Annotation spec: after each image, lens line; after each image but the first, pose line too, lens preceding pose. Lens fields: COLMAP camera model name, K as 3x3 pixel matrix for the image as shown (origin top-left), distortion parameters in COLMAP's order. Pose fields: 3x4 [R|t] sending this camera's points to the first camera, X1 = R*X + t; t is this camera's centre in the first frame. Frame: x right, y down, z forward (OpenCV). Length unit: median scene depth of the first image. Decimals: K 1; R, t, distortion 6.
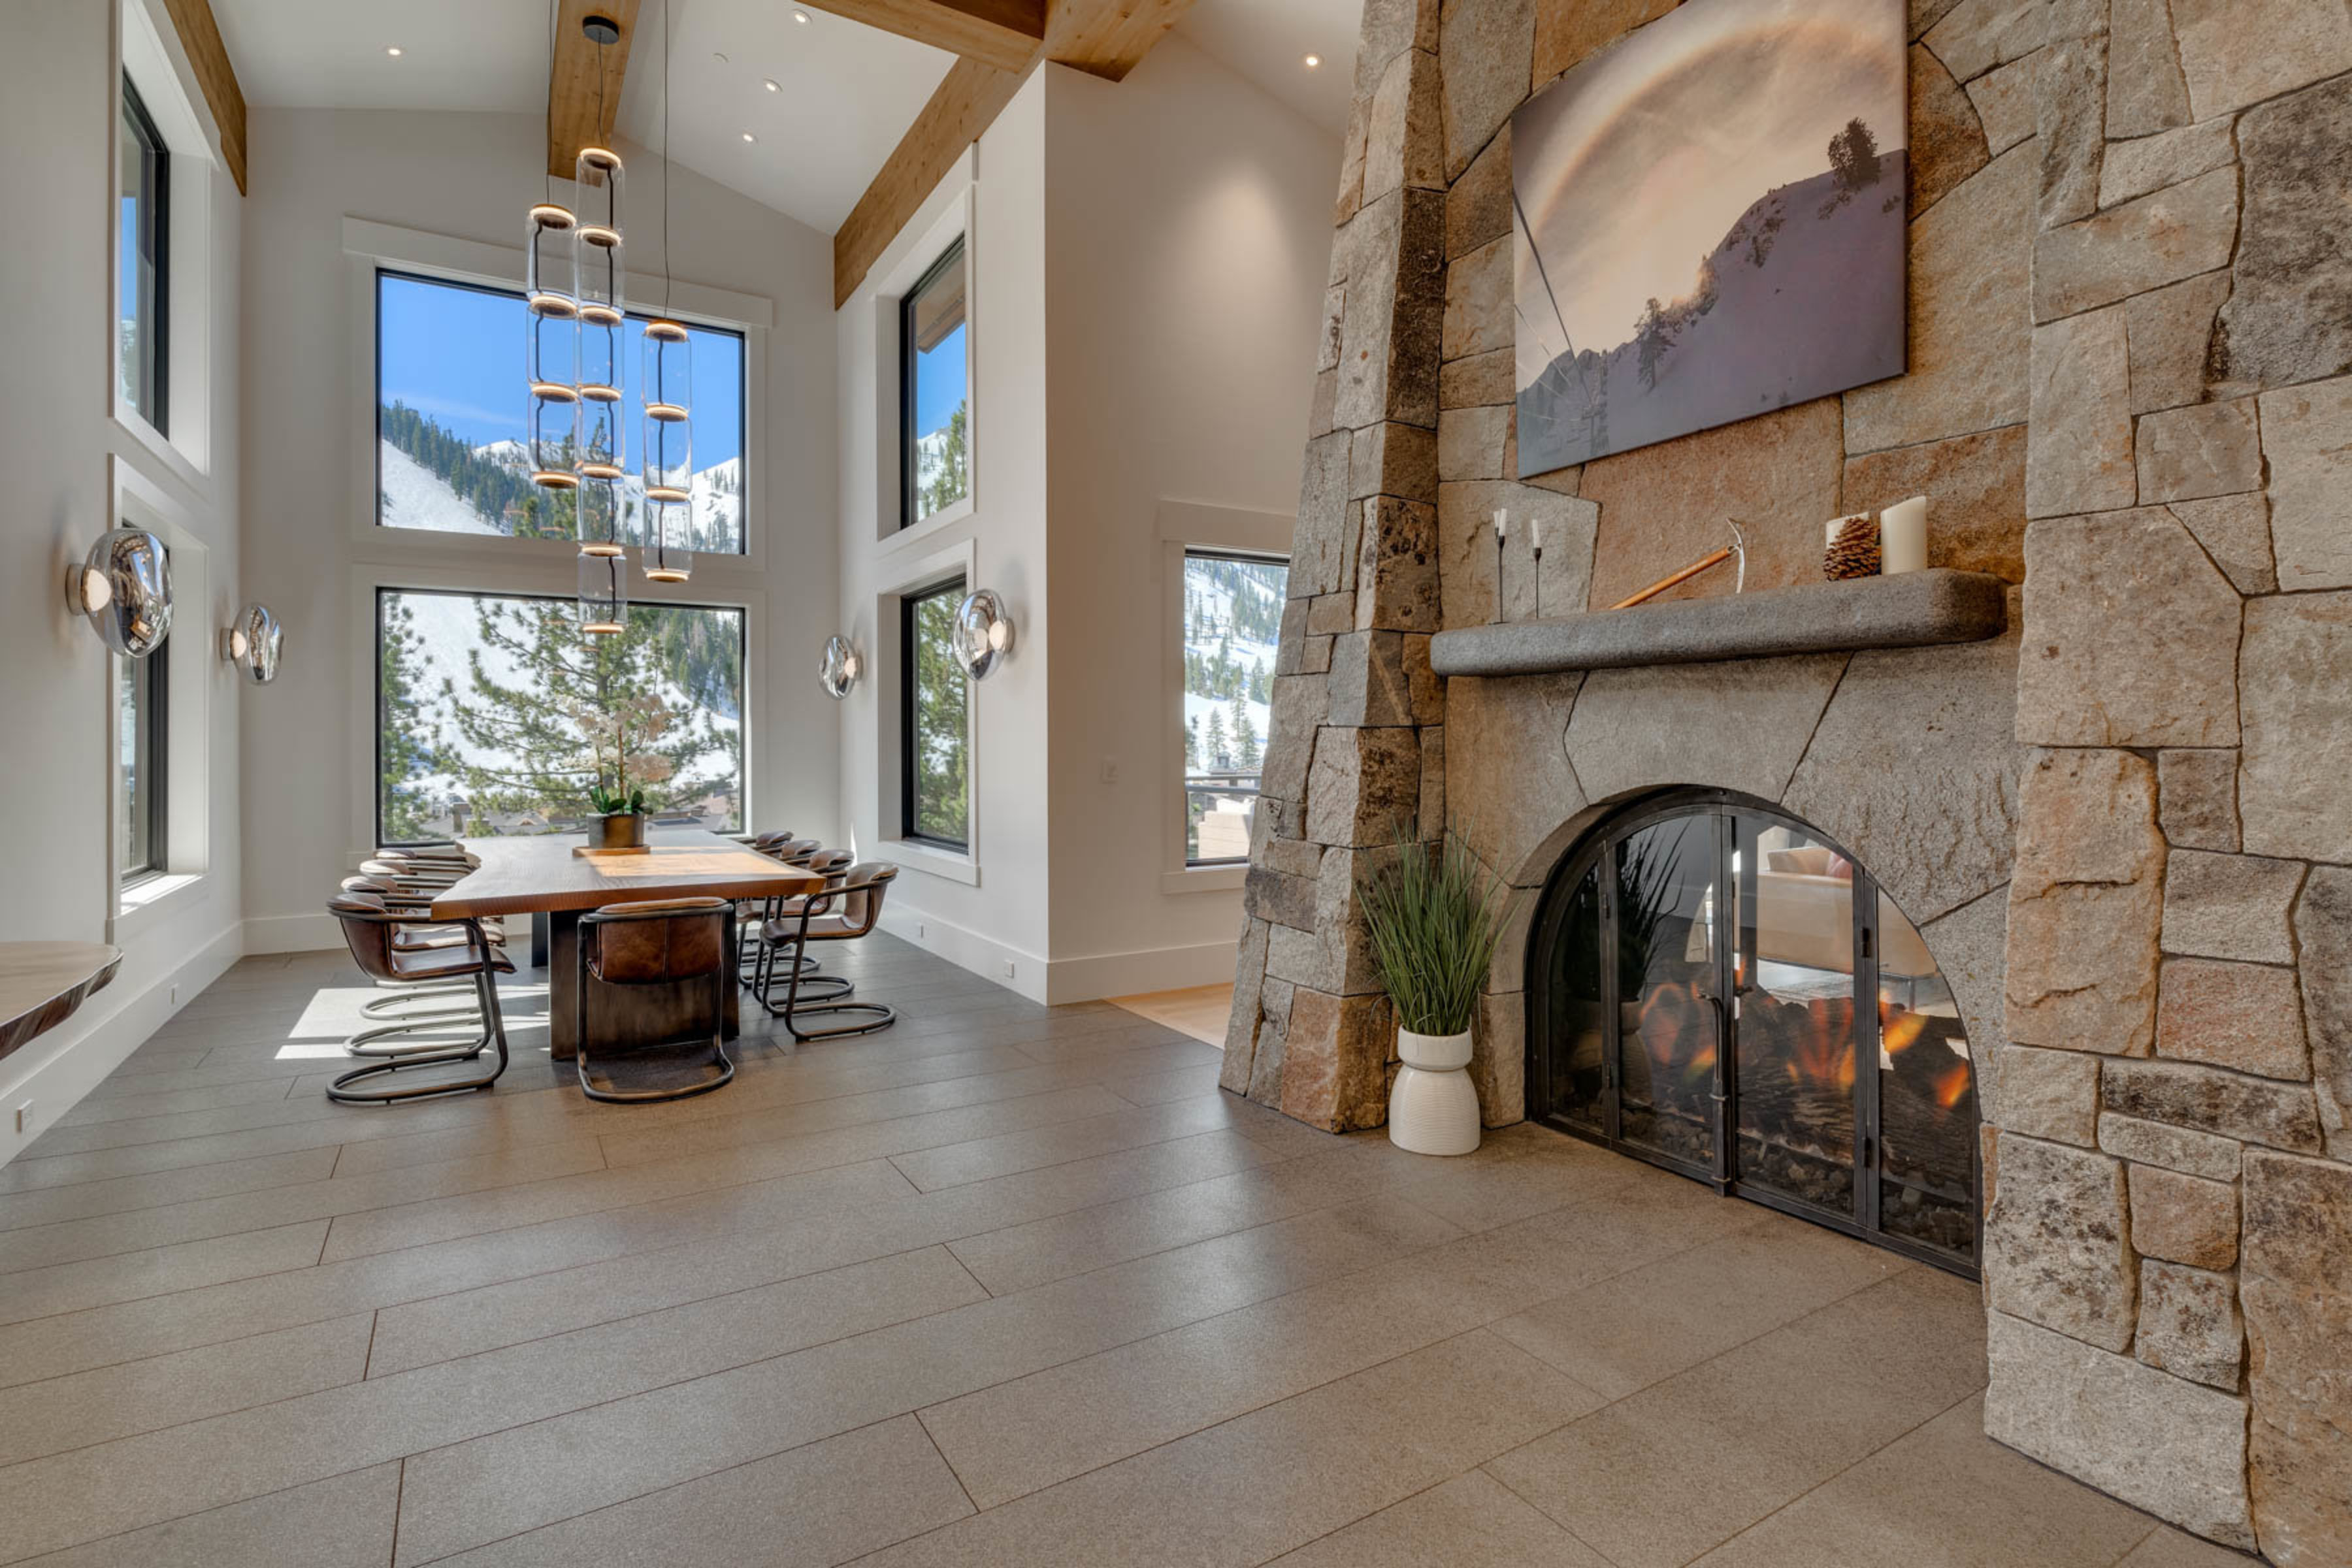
lens RADIAL K [[1122.2, 0, 1170.1], [0, 1122.2, 732.3], [0, 0, 1]] dist [0.000392, 0.000068]
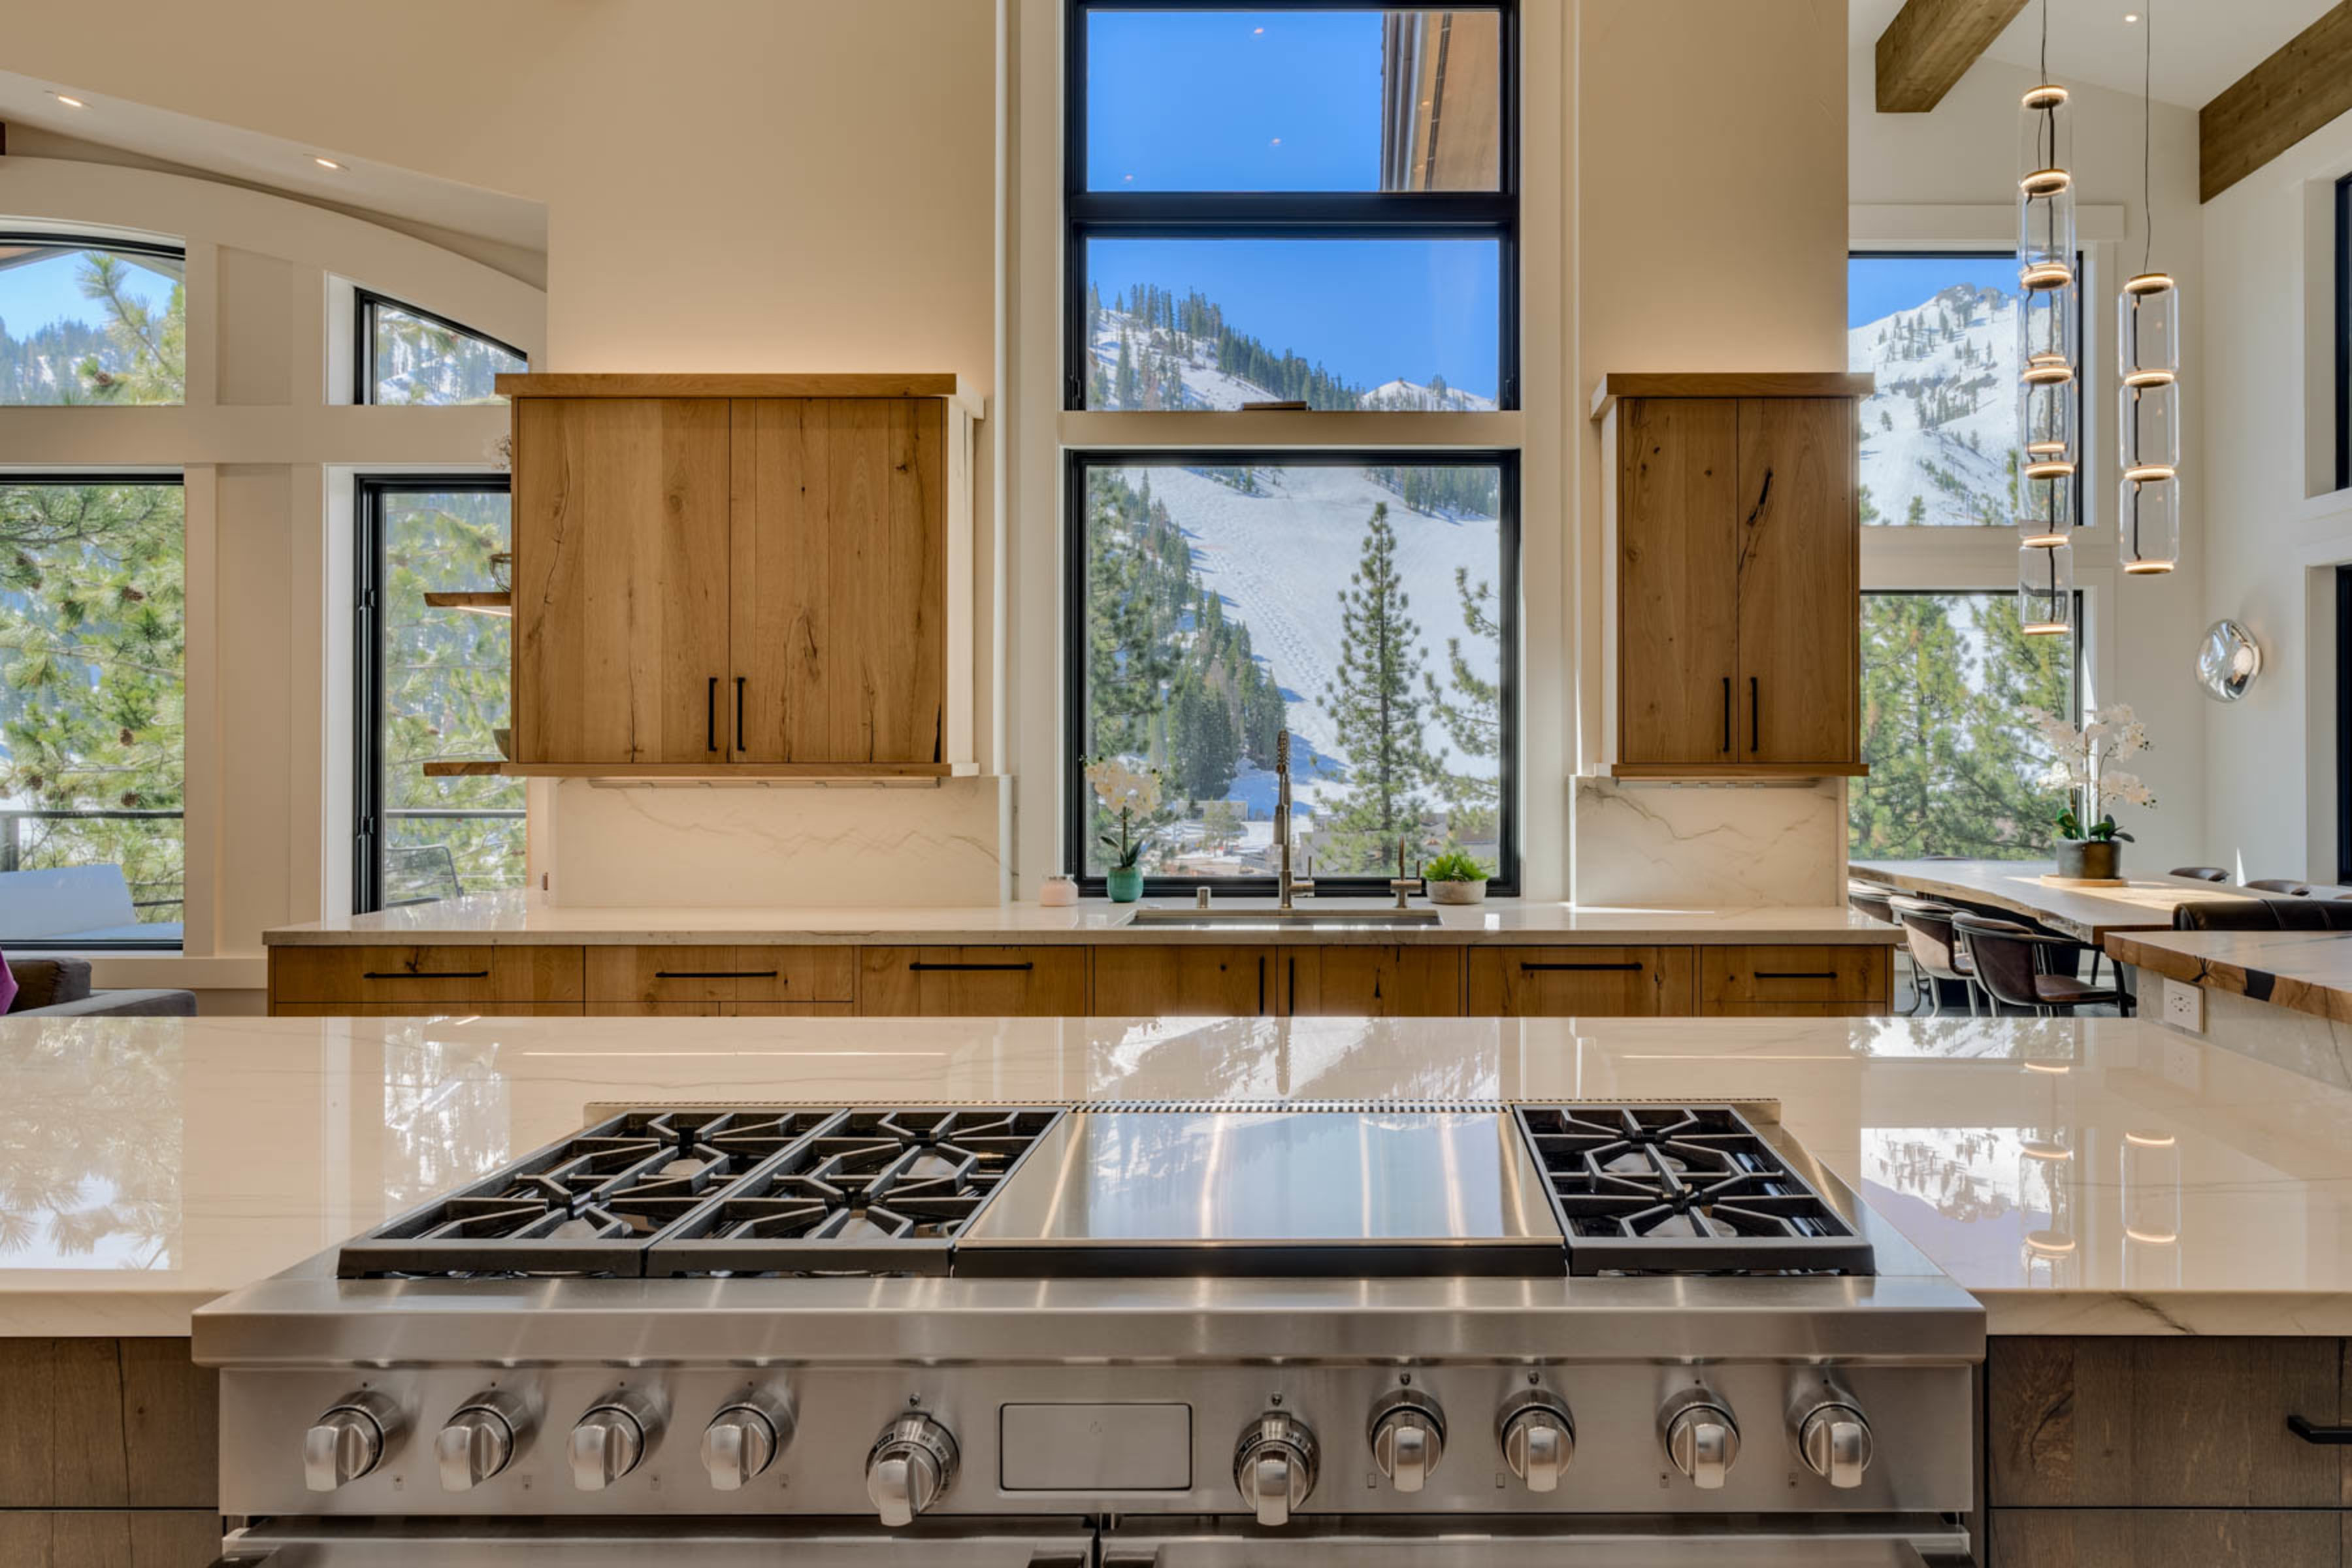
lens RADIAL K [[1622.8, 0, 1177.8], [0, 1622.8, 734.5], [0, 0, 1]] dist [-0.003153, 0.001299]
pose [[0.856434, -0.000437, -0.516257, -0.174378], [0.003111, 0.999986, 0.004316, -0.007086], [0.516247, -0.005302, 0.856423, -0.178849]]
